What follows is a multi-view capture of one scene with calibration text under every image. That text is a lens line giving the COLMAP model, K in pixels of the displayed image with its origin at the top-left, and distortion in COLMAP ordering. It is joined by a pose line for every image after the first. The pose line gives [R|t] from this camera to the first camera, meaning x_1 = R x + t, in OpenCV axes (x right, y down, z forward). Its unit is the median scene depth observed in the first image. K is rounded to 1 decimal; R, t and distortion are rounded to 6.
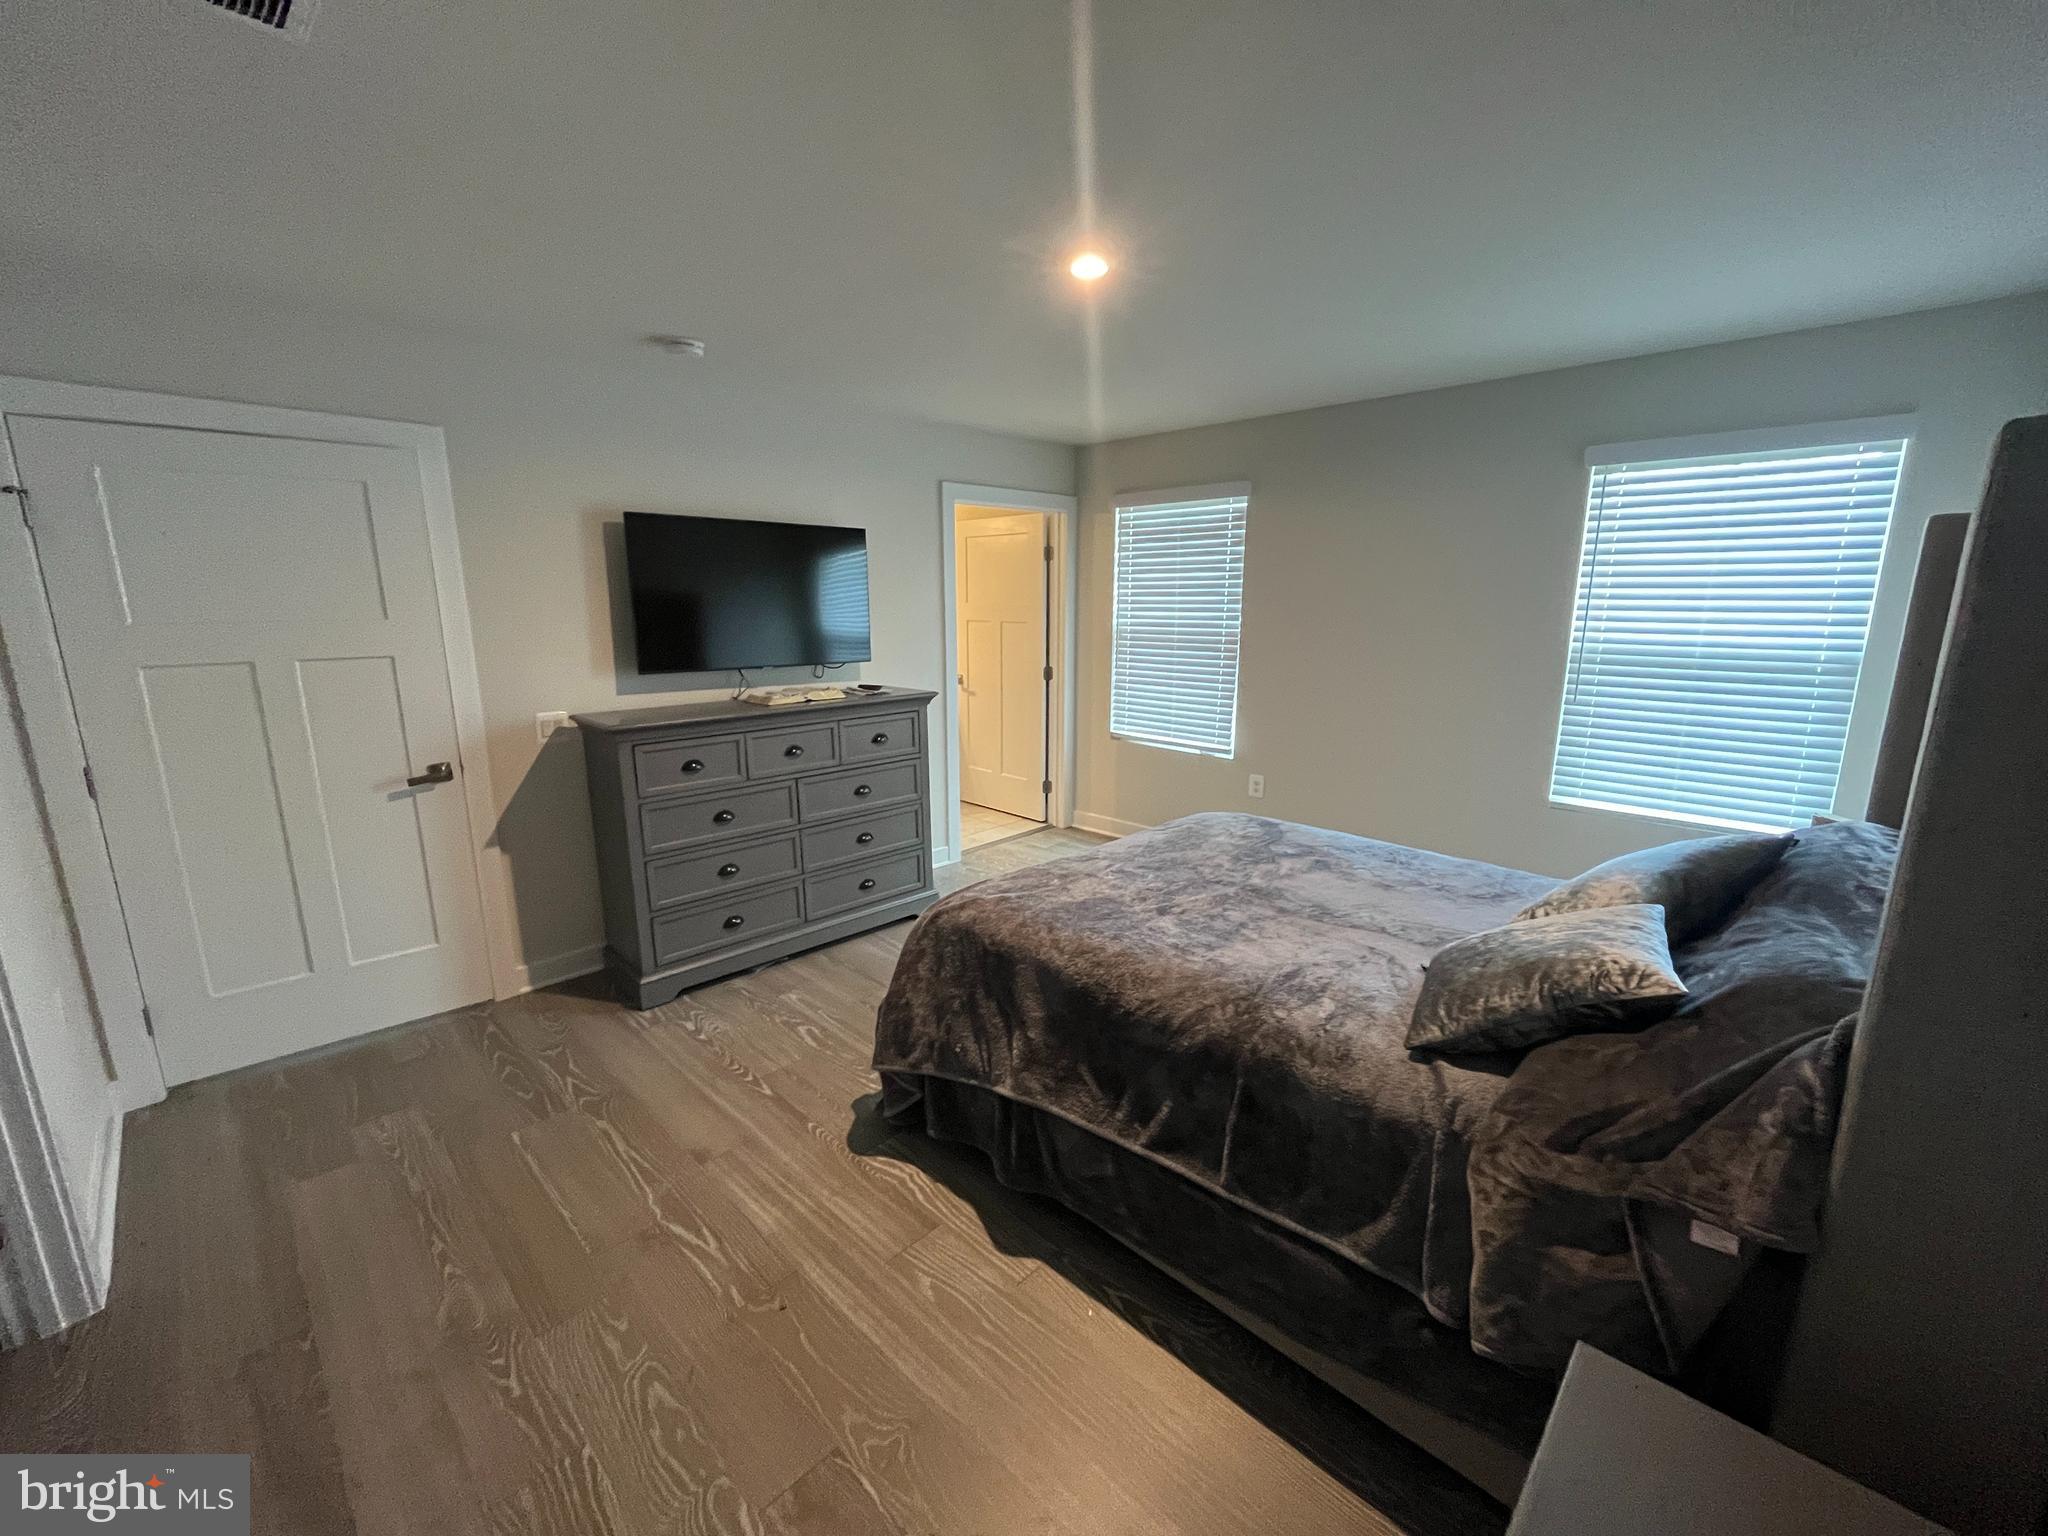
lens RADIAL K [[824.2, 0, 1019.2], [0, 824.2, 767.9], [0, 0, 1]] dist [-0.003295, 0.000067]
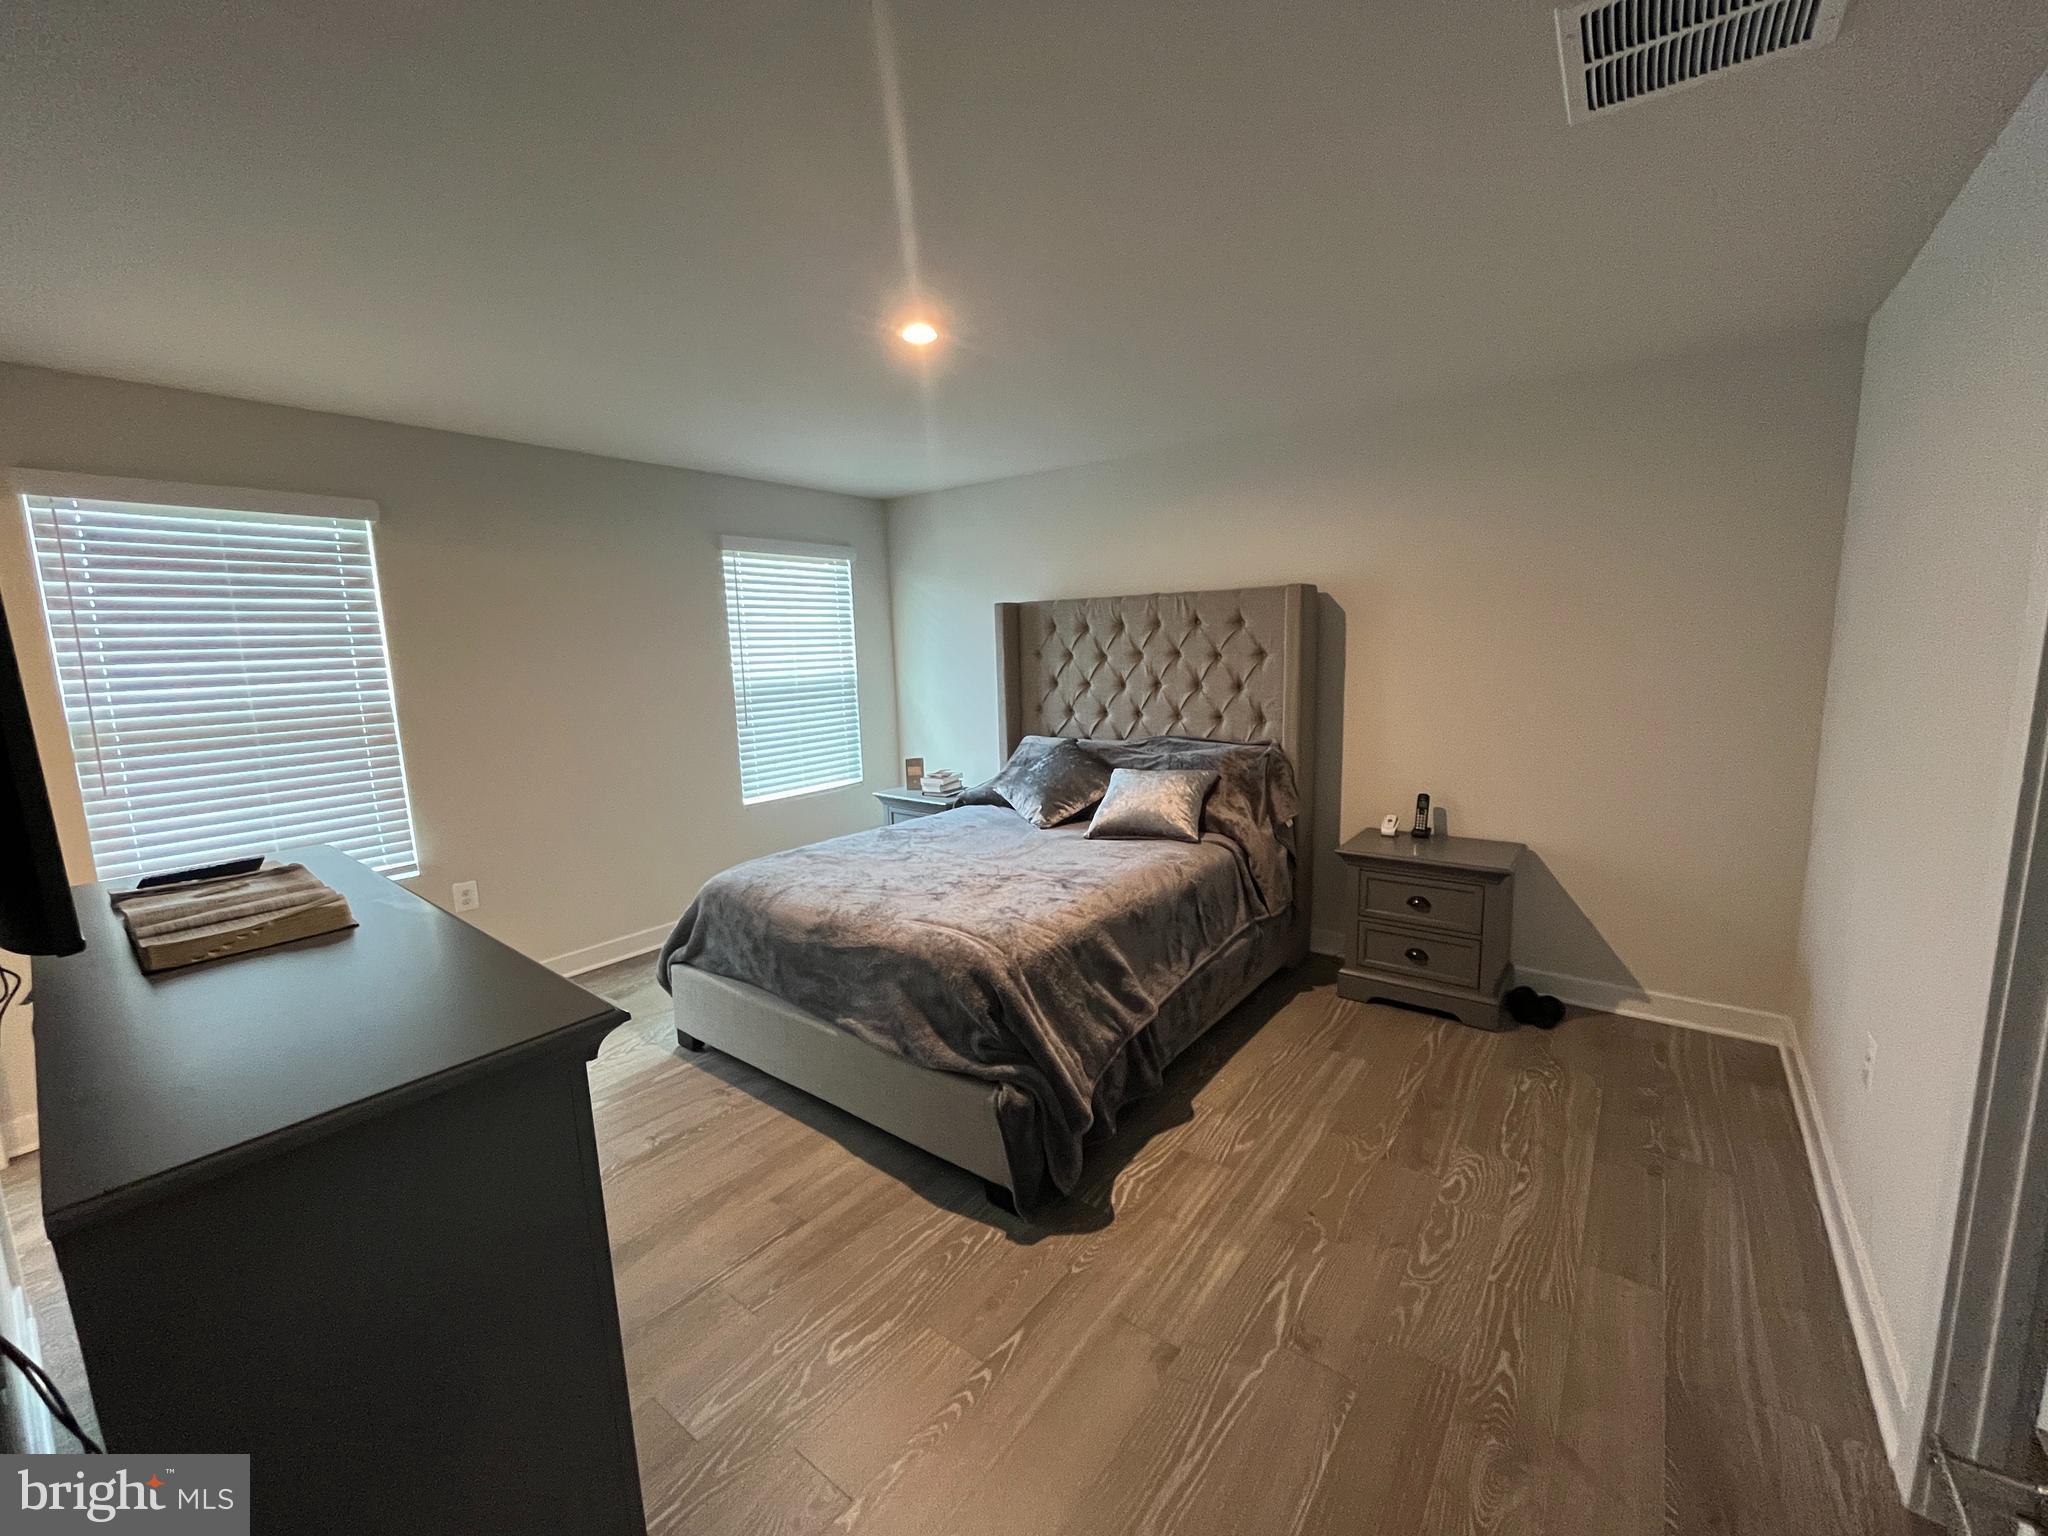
lens RADIAL K [[824.2, 0, 1019.2], [0, 824.2, 767.9], [0, 0, 1]] dist [-0.003295, 0.000067]
pose [[-0.115732, -0.142685, 0.982979, -1.061465], [0.234530, 0.957721, 0.166631, -0.206852], [-0.965195, 0.249823, -0.077375, 1.080153]]
